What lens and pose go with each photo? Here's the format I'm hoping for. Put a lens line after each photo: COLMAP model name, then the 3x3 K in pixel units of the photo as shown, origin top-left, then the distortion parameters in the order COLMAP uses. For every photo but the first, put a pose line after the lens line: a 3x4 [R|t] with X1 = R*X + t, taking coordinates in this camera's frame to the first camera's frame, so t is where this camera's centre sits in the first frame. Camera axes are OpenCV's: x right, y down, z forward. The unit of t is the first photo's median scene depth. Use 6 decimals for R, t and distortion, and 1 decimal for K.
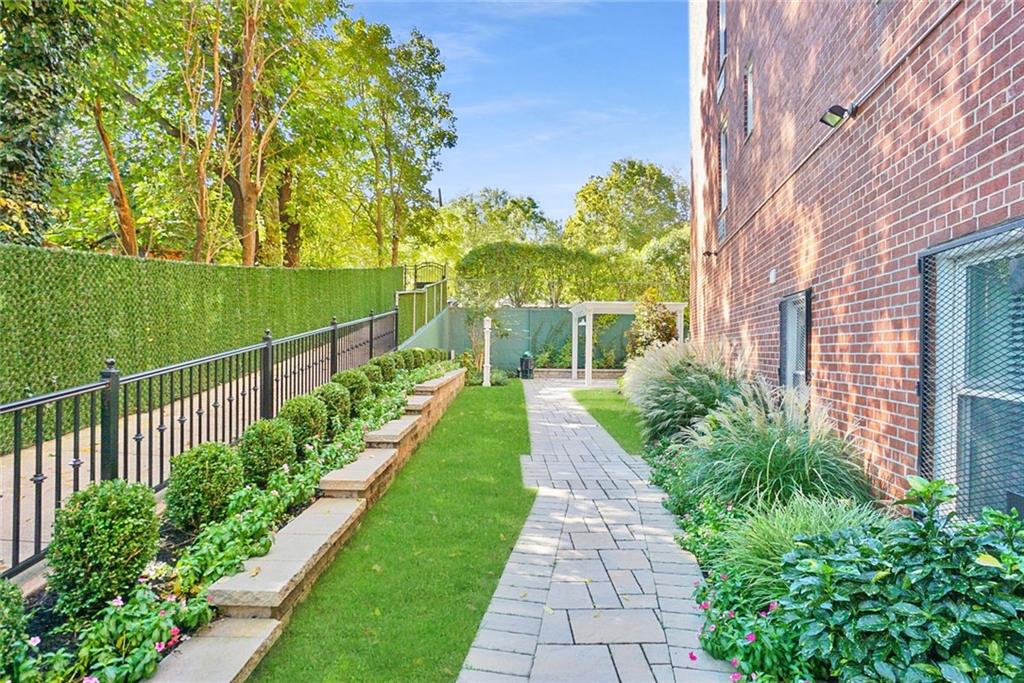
lens RADIAL K [[491.3, 0, 514.4], [0, 491.3, 345.3], [0, 0, 1]] dist [-0.016813, 0.000148]
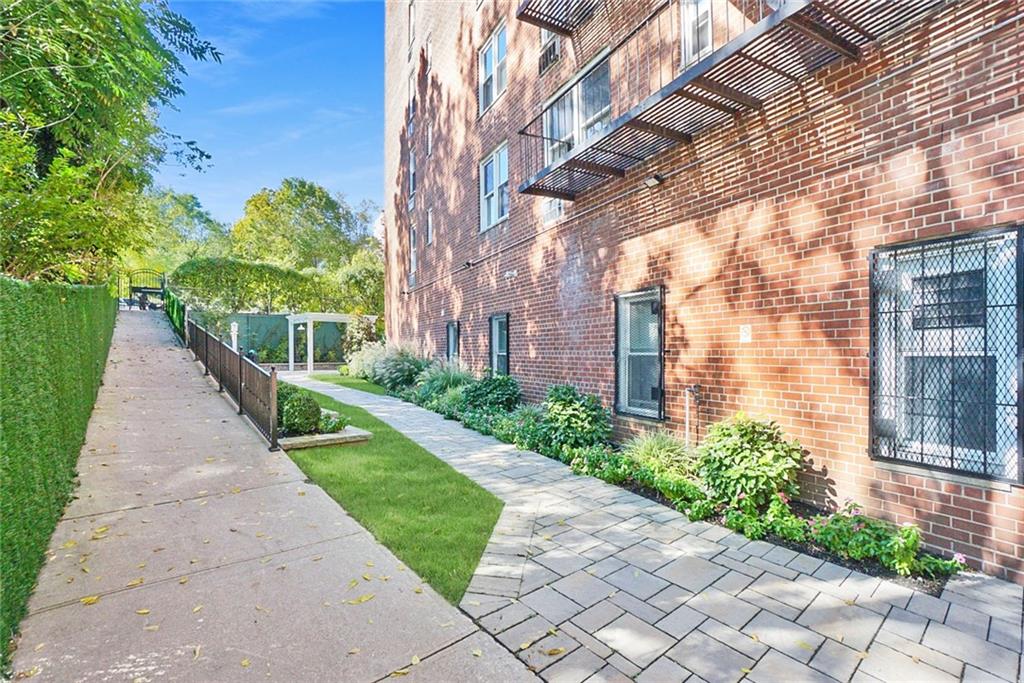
lens RADIAL K [[446.0, 0, 512.3], [0, 446.0, 343.6], [0, 0, 1]] dist [-0.000500, 0.000092]
pose [[0.759822, -0.005295, 0.650109, -0.311373], [0.008576, 0.999961, -0.001880, 0.006042], [-0.650074, 0.007004, 0.759838, -0.427681]]
